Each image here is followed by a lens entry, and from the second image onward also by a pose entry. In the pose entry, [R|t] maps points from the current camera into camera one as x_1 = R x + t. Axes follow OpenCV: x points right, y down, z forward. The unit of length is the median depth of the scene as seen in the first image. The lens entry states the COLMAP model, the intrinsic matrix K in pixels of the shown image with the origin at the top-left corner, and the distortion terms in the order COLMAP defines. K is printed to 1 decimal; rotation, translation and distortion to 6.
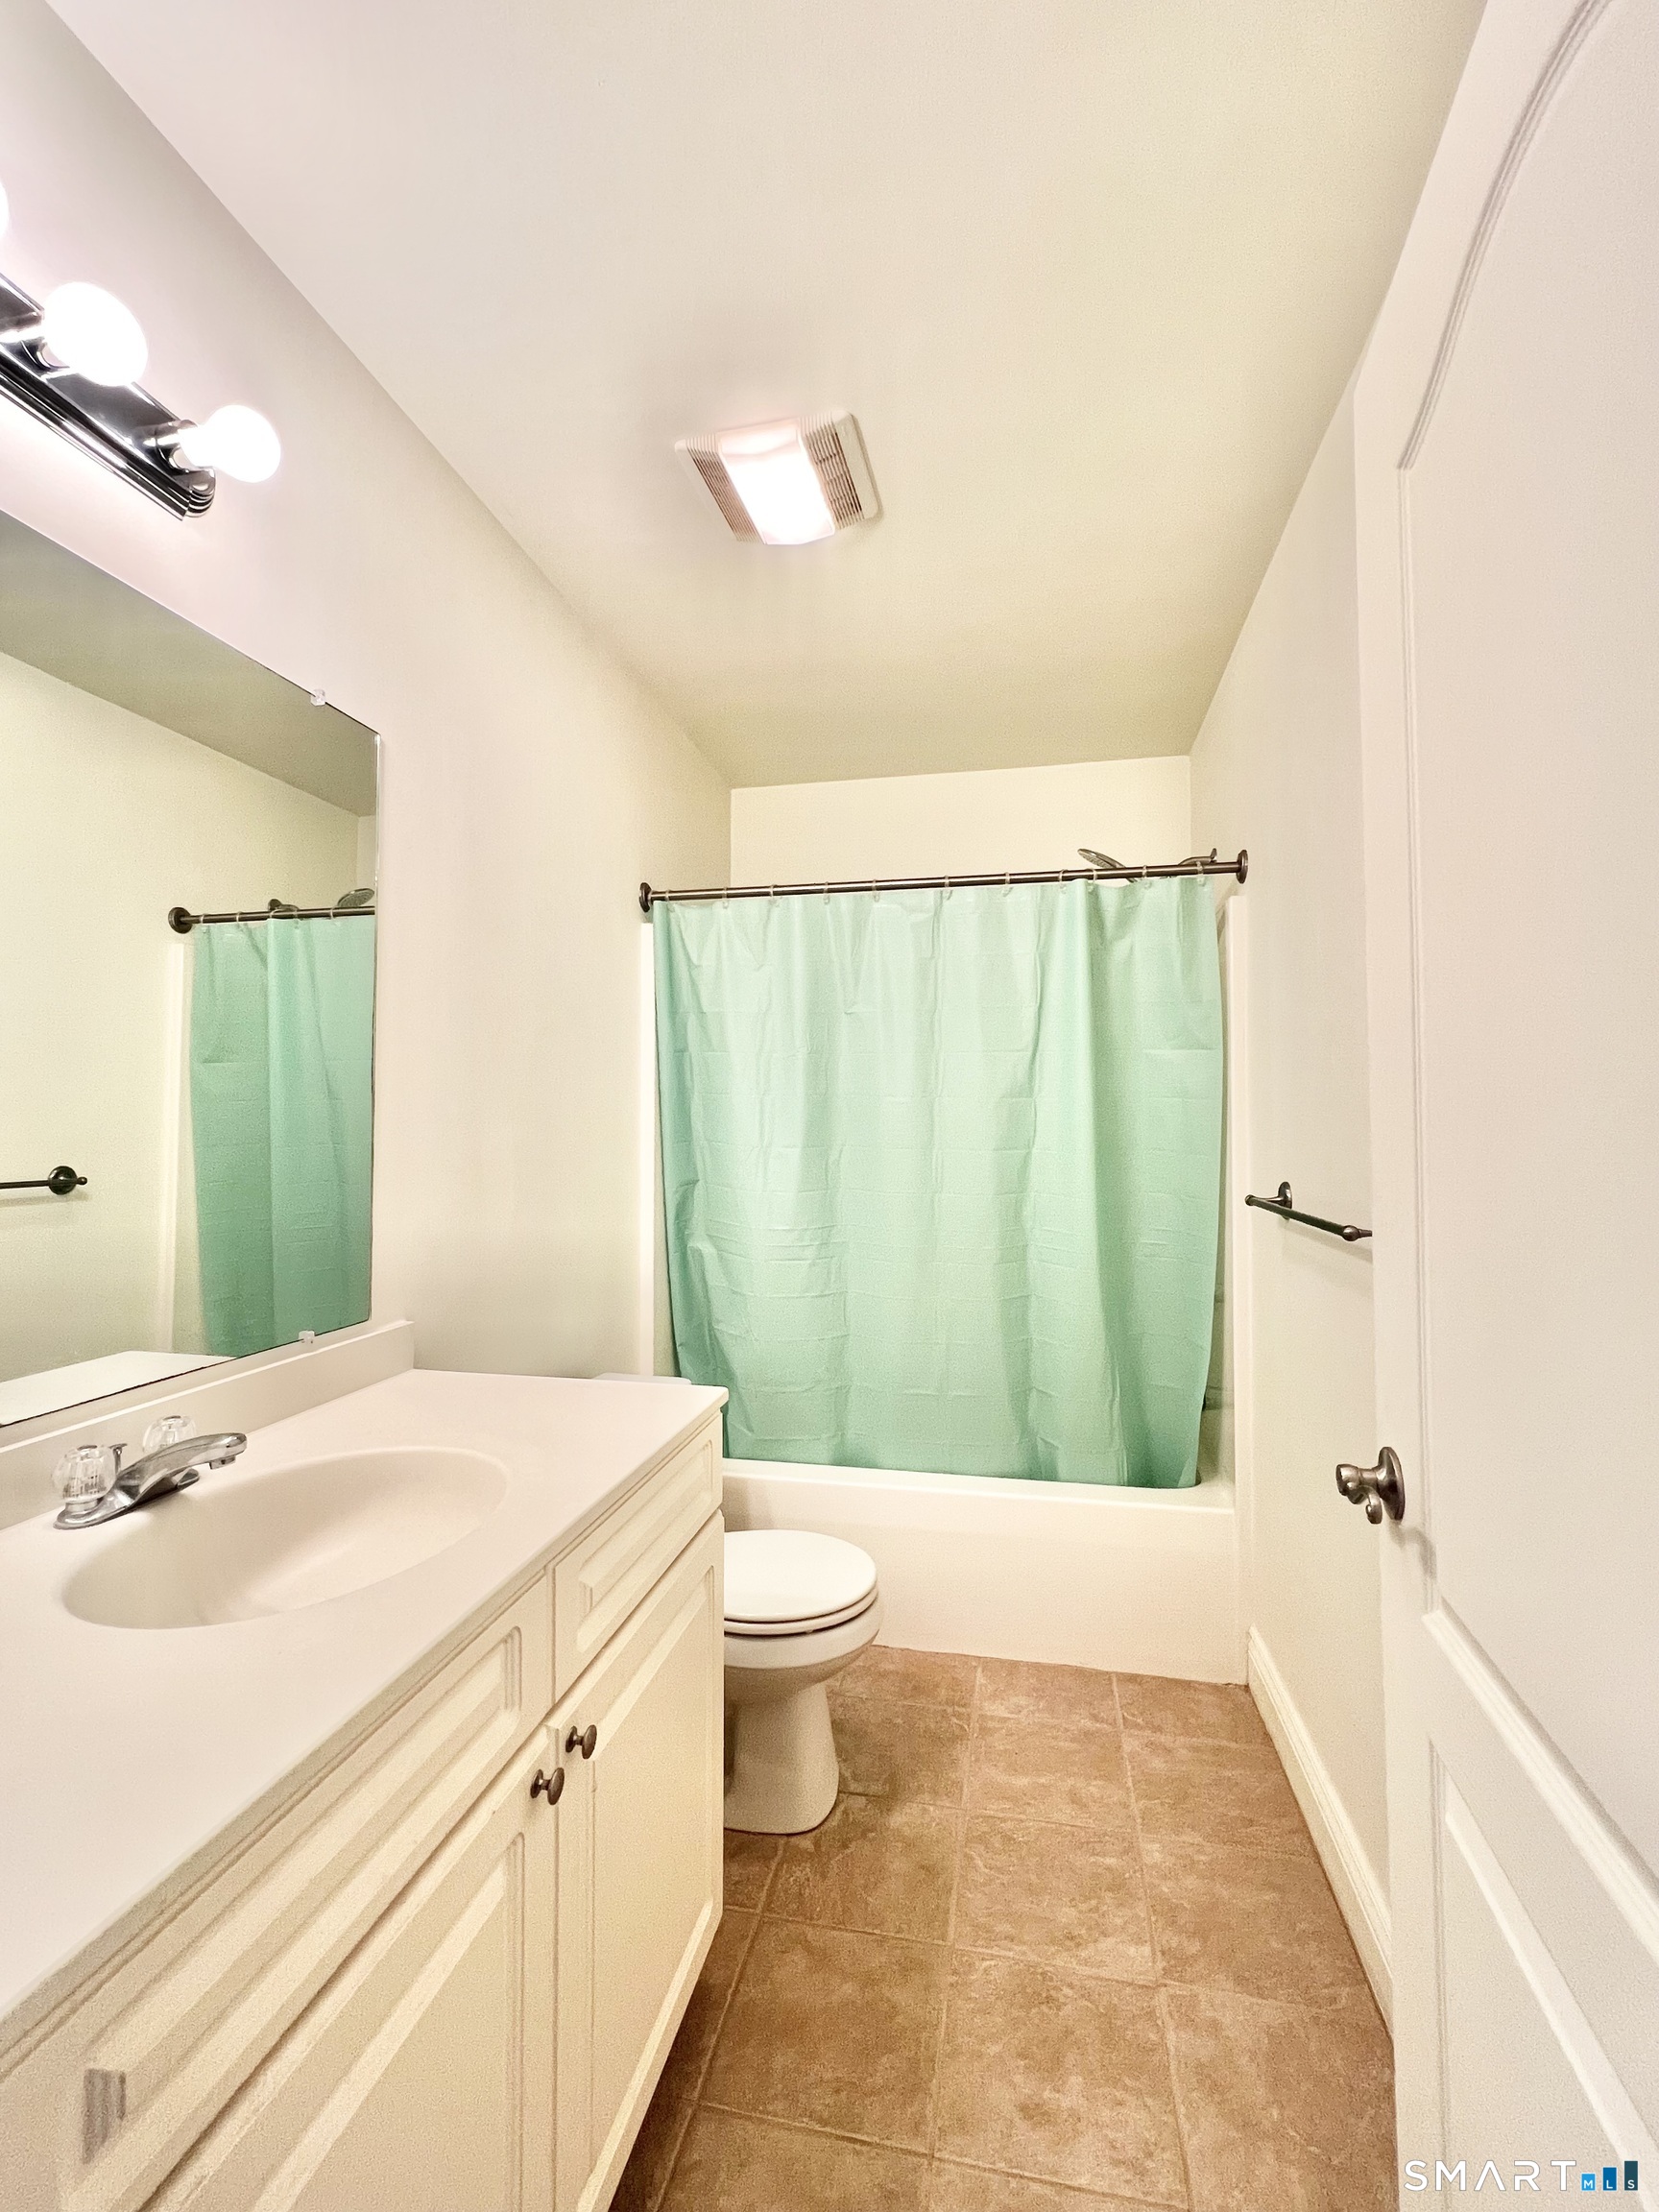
lens RADIAL K [[953.0, 0, 829.5], [0, 953.0, 1106.0], [0, 0, 1]] dist [-0.001041, 0.000887]
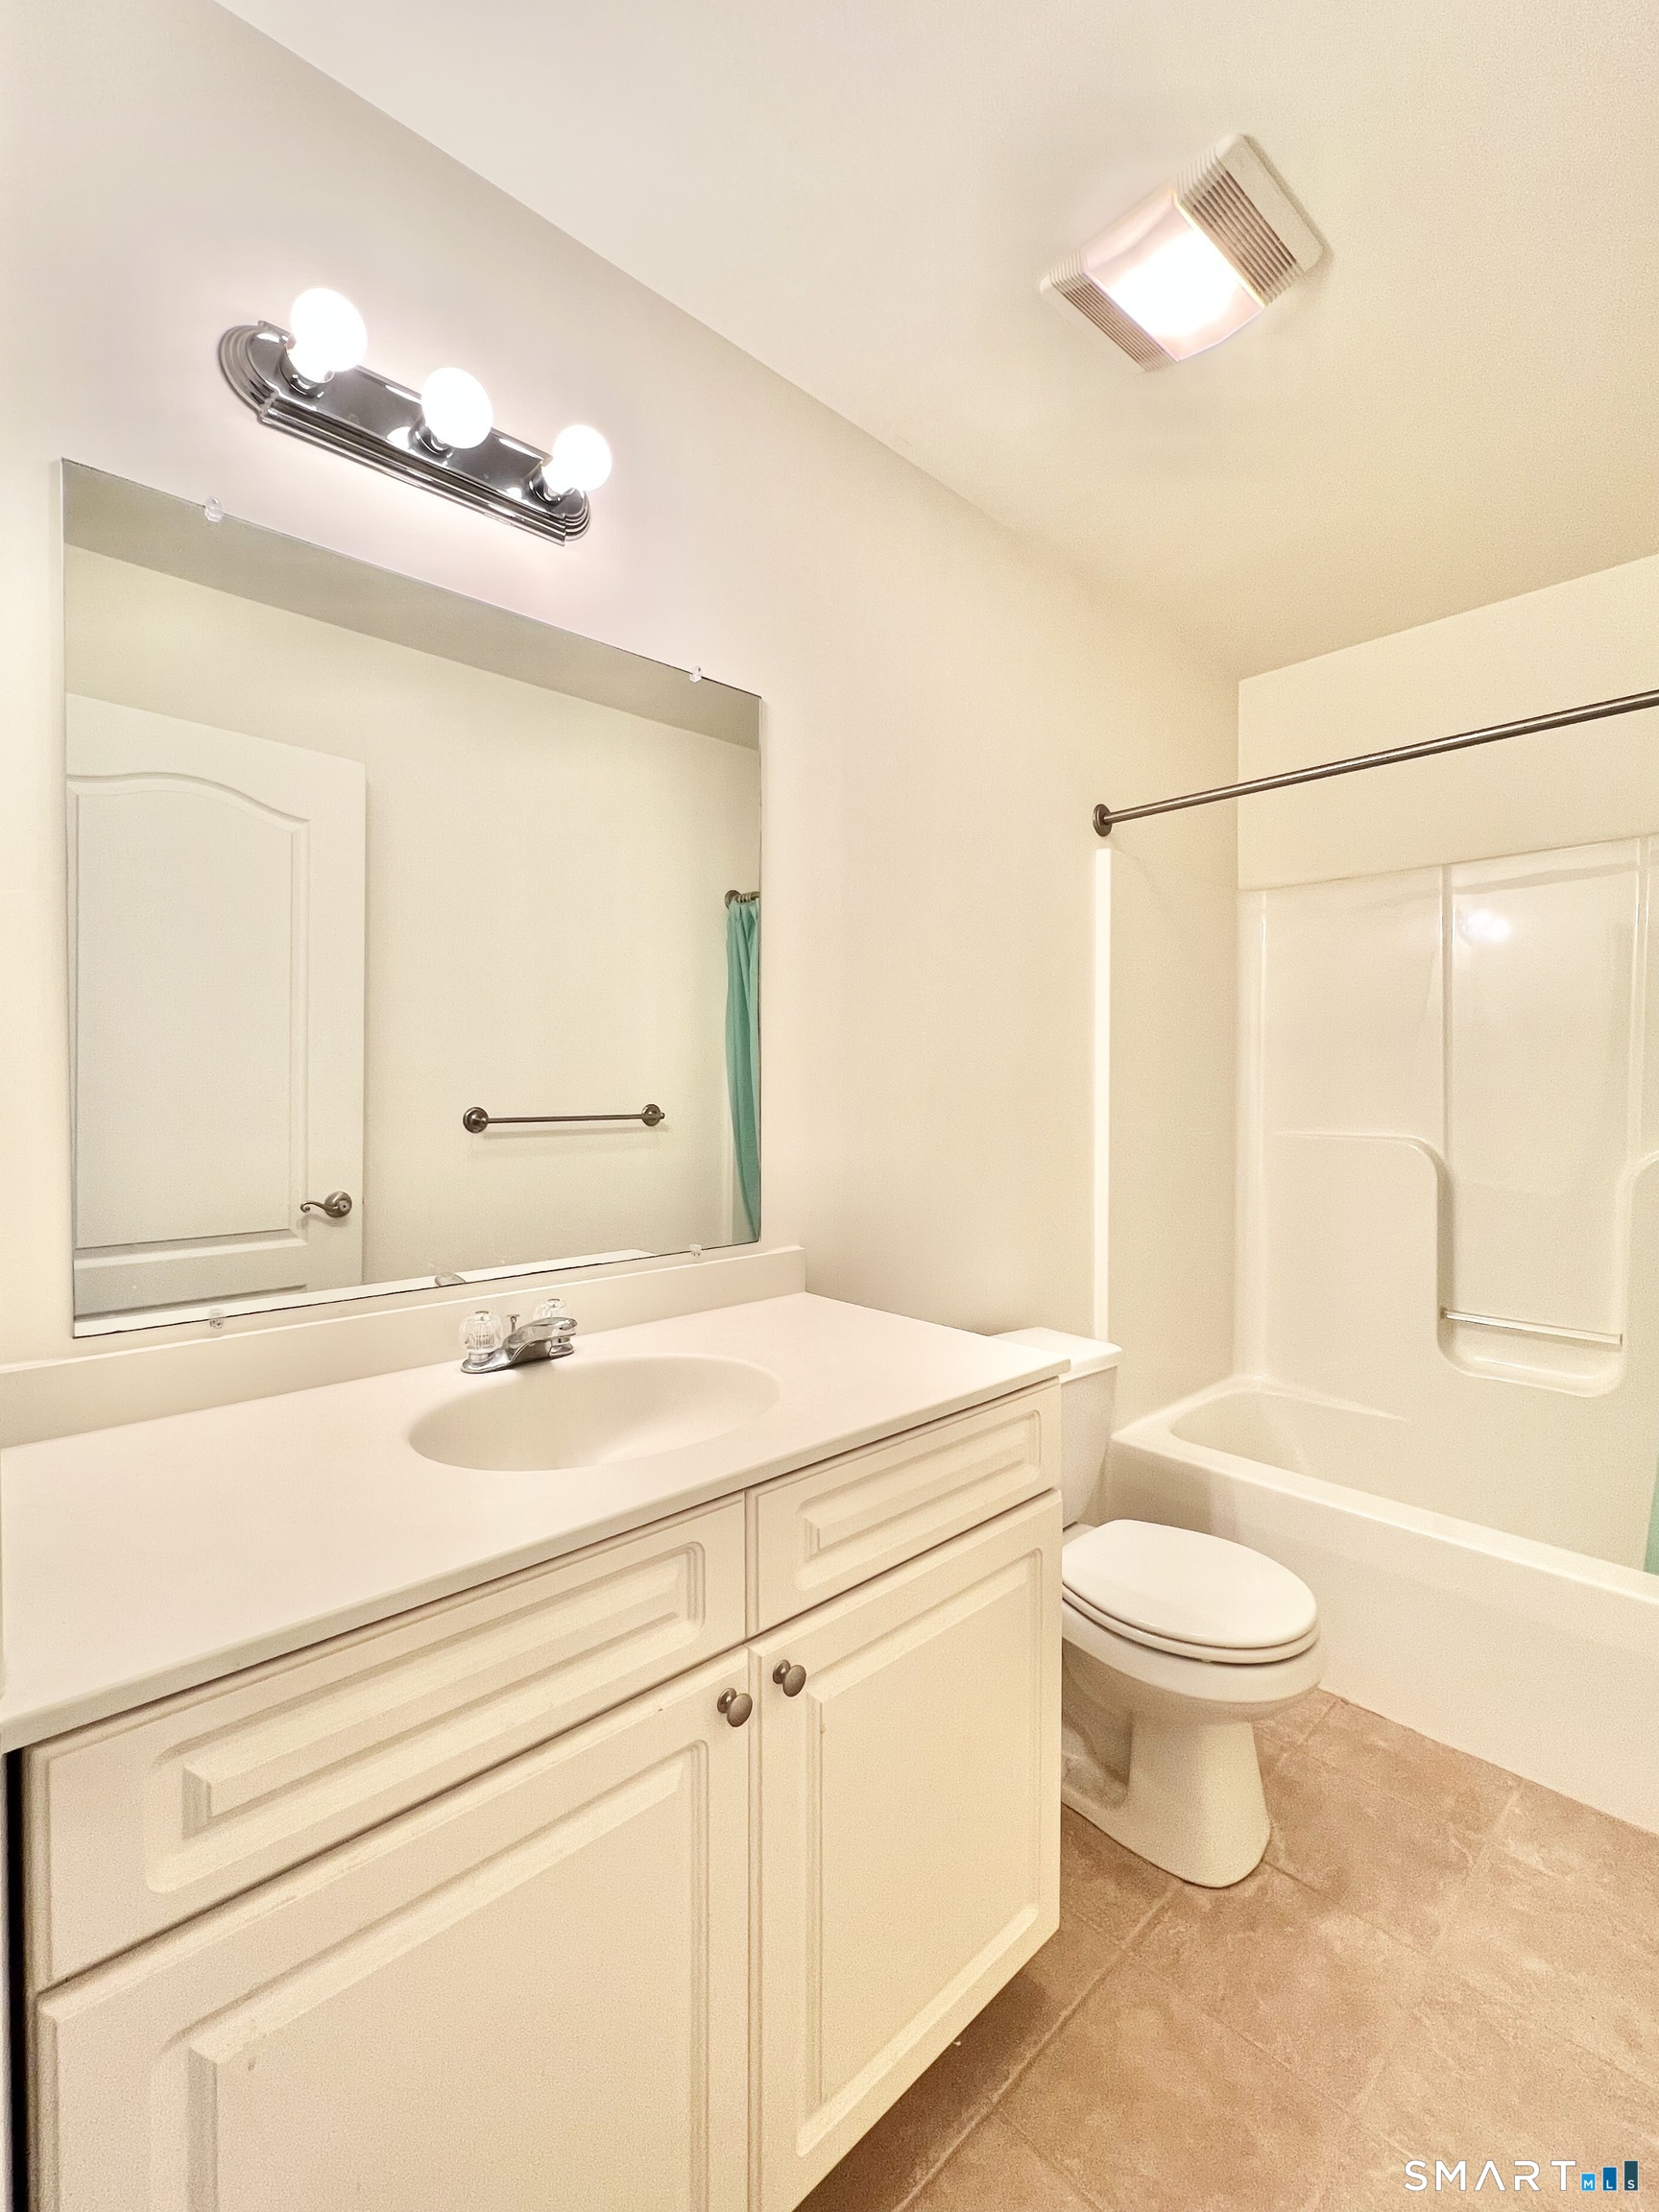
lens RADIAL K [[957.0, 0, 832.9], [0, 957.0, 1102.2], [0, 0, 1]] dist [0.001351, -0.000281]
pose [[0.820429, 0.013550, -0.571588, 0.199390], [0.011056, 0.999156, 0.039555, 0.020226], [0.571642, -0.038771, 0.819587, 0.140948]]
